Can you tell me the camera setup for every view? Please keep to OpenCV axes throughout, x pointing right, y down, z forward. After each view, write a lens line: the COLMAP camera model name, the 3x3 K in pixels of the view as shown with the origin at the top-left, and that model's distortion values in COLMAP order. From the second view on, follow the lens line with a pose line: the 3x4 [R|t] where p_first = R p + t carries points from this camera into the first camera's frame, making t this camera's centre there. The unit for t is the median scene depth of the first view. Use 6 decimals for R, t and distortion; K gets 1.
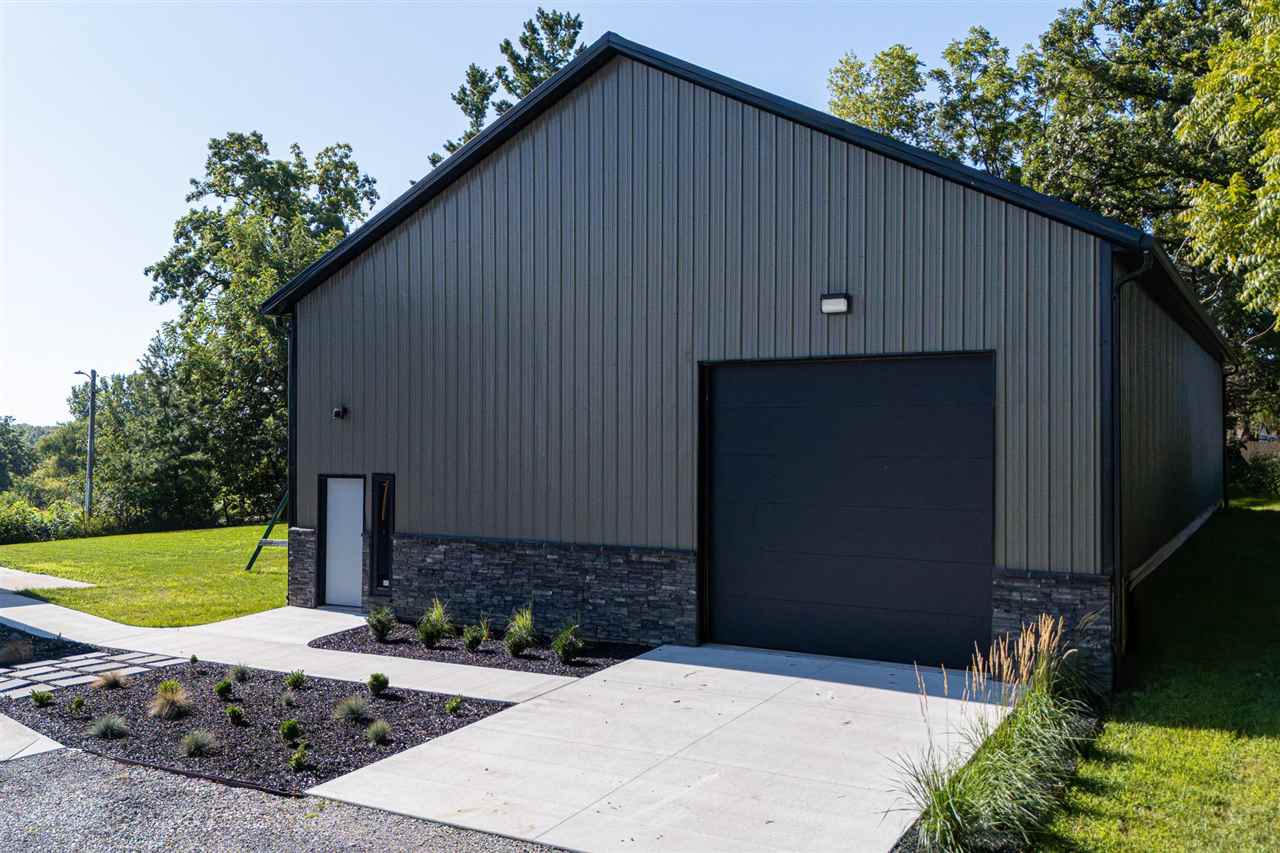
lens RADIAL K [[1143.0, 0, 632.7], [0, 1143.0, 426.5], [0, 0, 1]] dist [0.140142, -0.285505]
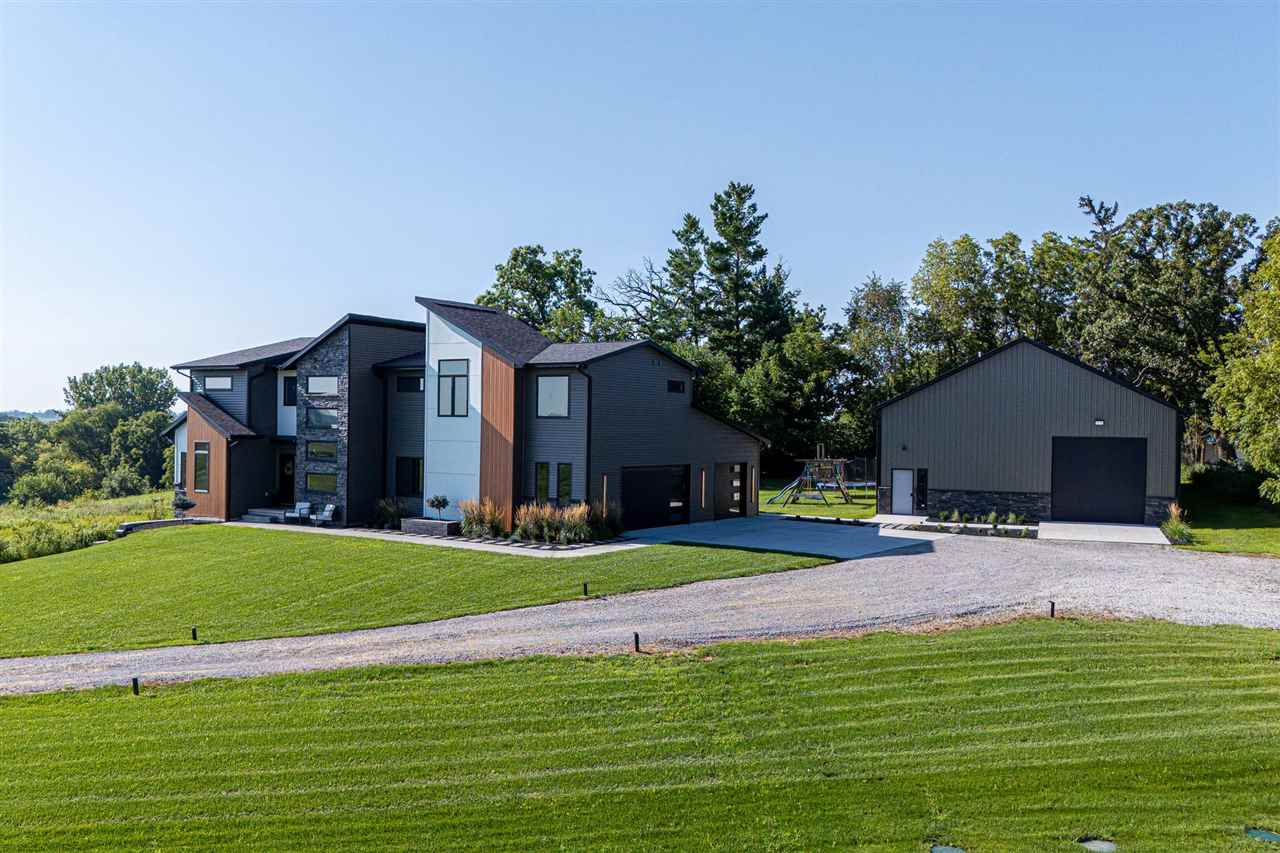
lens RADIAL K [[1143.0, 0, 632.7], [0, 1143.0, 426.5], [0, 0, 1]] dist [0.140142, -0.285505]
pose [[0.987208, 0.005784, 0.159331, -1.472992], [-0.008460, 0.999834, 0.016120, -0.113397], [-0.159212, -0.017261, 0.987094, -1.864414]]
